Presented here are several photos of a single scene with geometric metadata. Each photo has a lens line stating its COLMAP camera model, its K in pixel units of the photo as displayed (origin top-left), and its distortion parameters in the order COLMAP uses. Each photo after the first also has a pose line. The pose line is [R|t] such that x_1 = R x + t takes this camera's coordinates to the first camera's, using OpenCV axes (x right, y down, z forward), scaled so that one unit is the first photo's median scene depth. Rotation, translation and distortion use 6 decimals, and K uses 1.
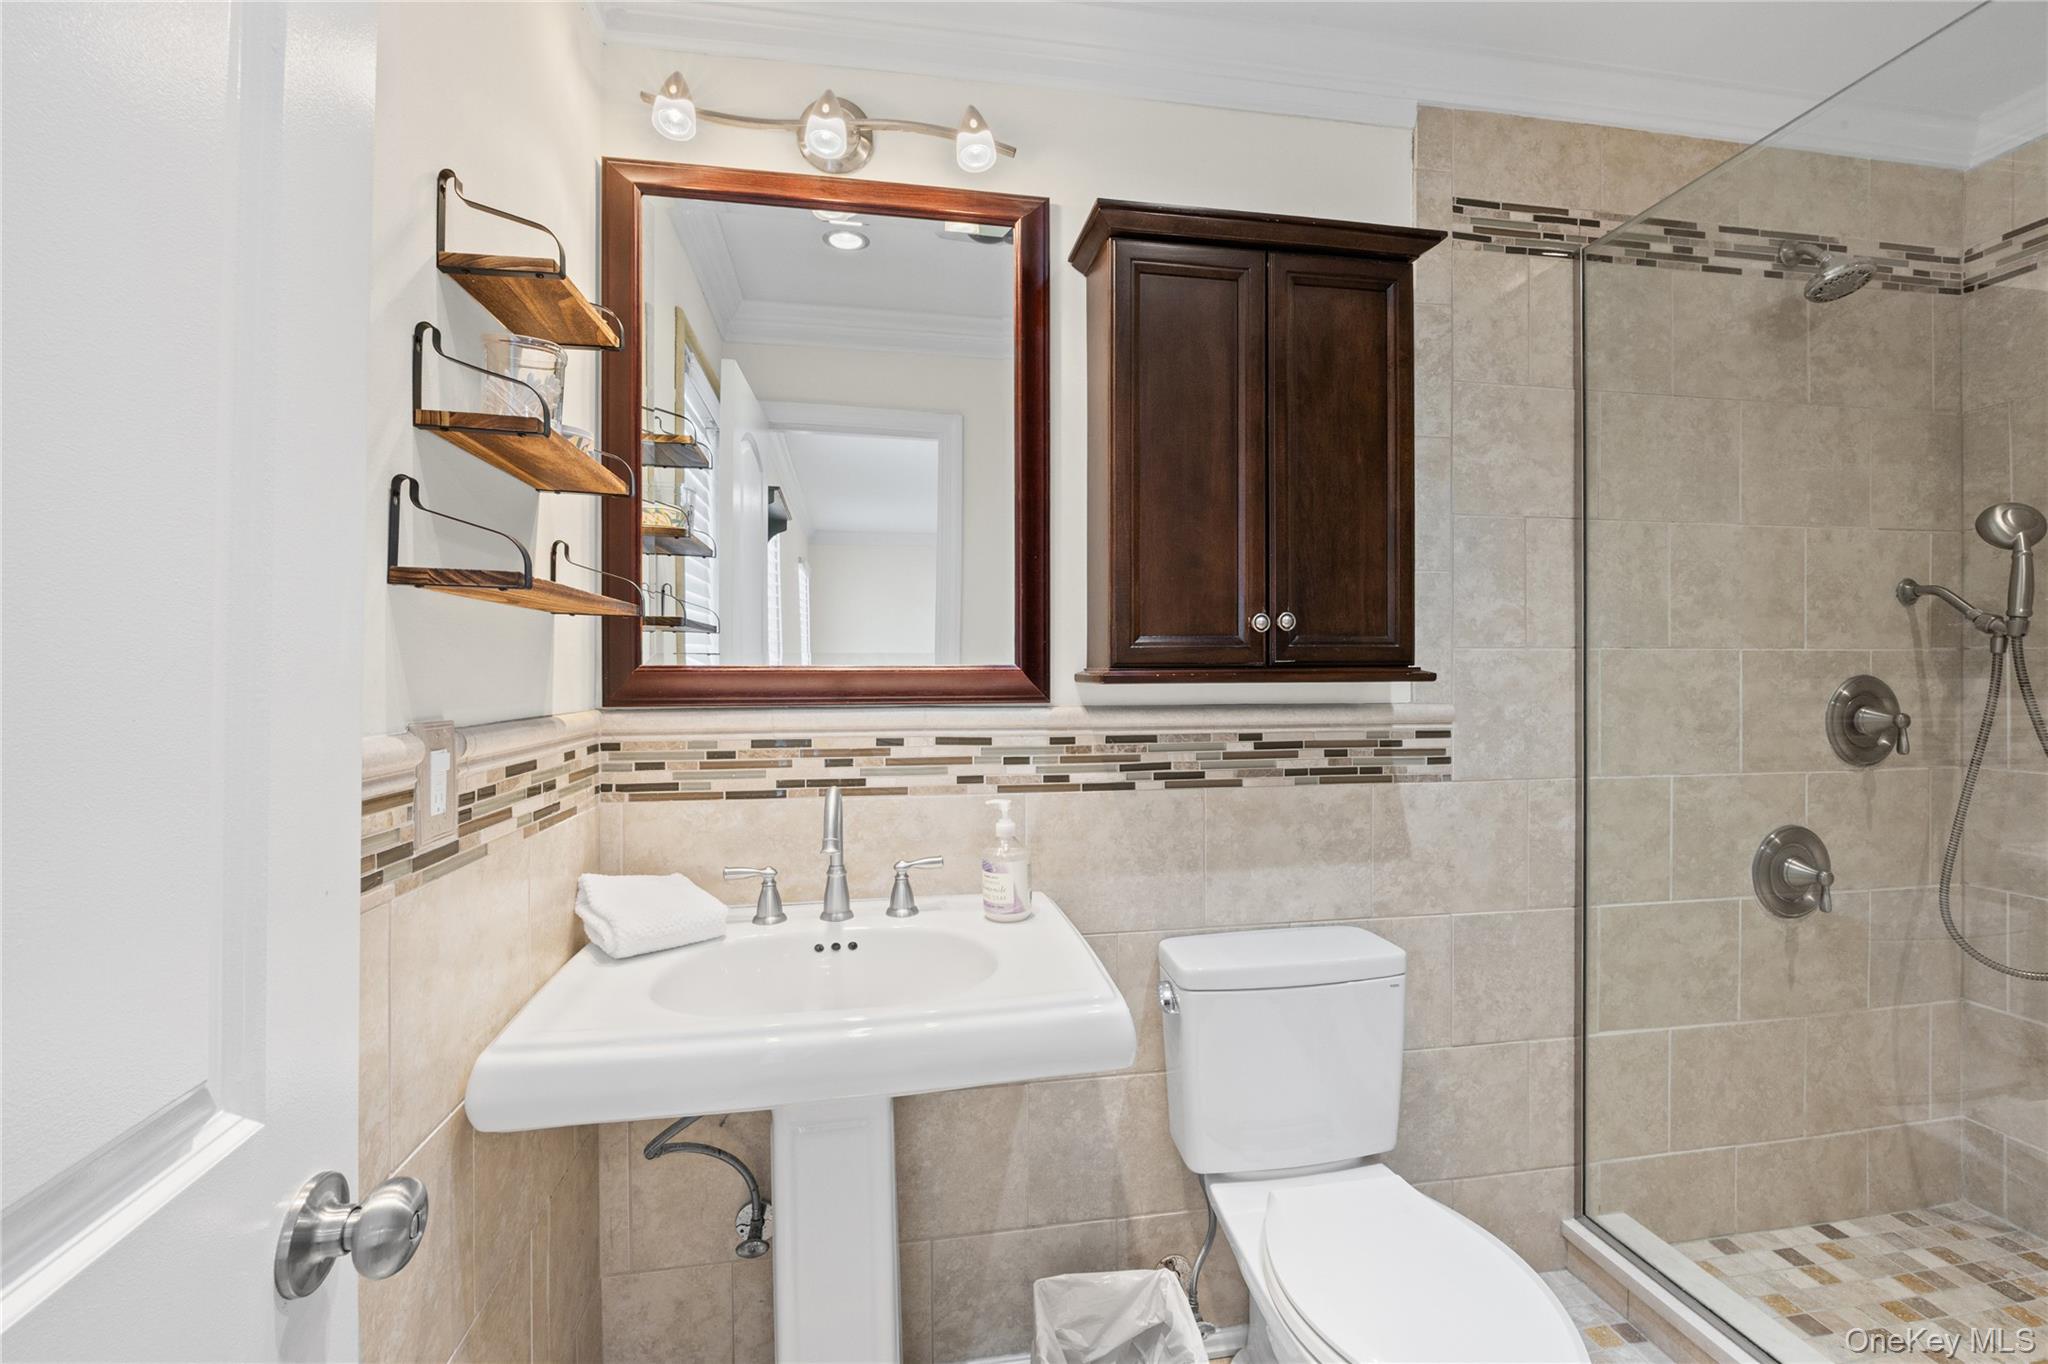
lens RADIAL K [[884.3, 0, 1024.0], [0, 884.3, 682.0], [0, 0, 1]] dist [-0.002687, -0.000011]
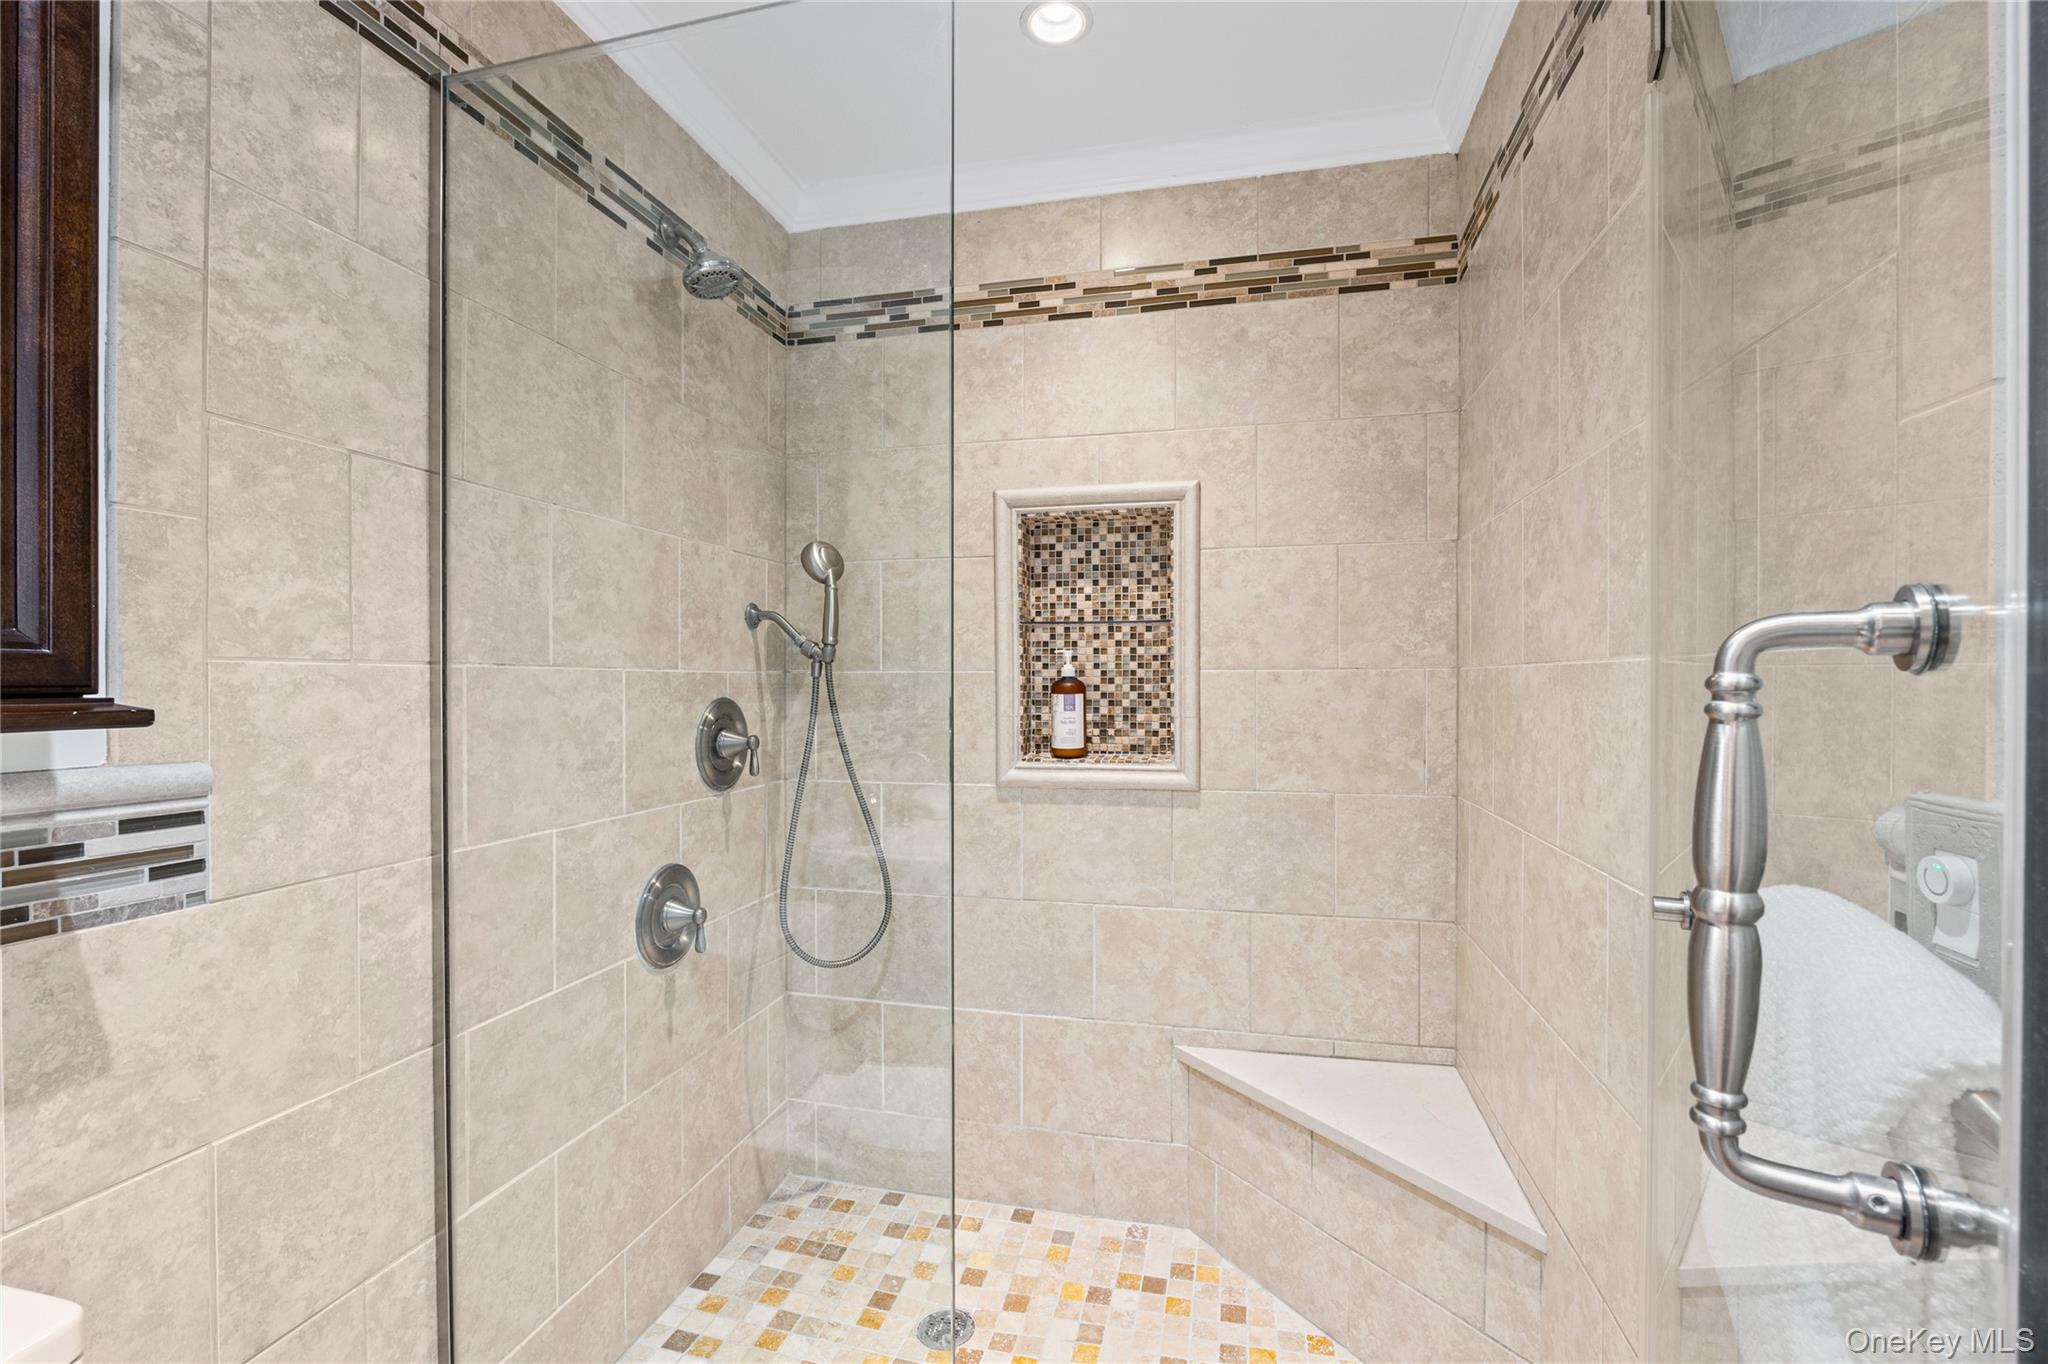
lens RADIAL K [[896.5, 0, 1024.0], [0, 896.5, 682.0], [0, 0, 1]] dist [-0.017858, 0.001168]
pose [[0.398110, 0.003544, 0.917331, 0.180612], [0.011084, 0.999901, -0.008673, -0.013378], [-0.917271, 0.013621, 0.398031, 0.312134]]
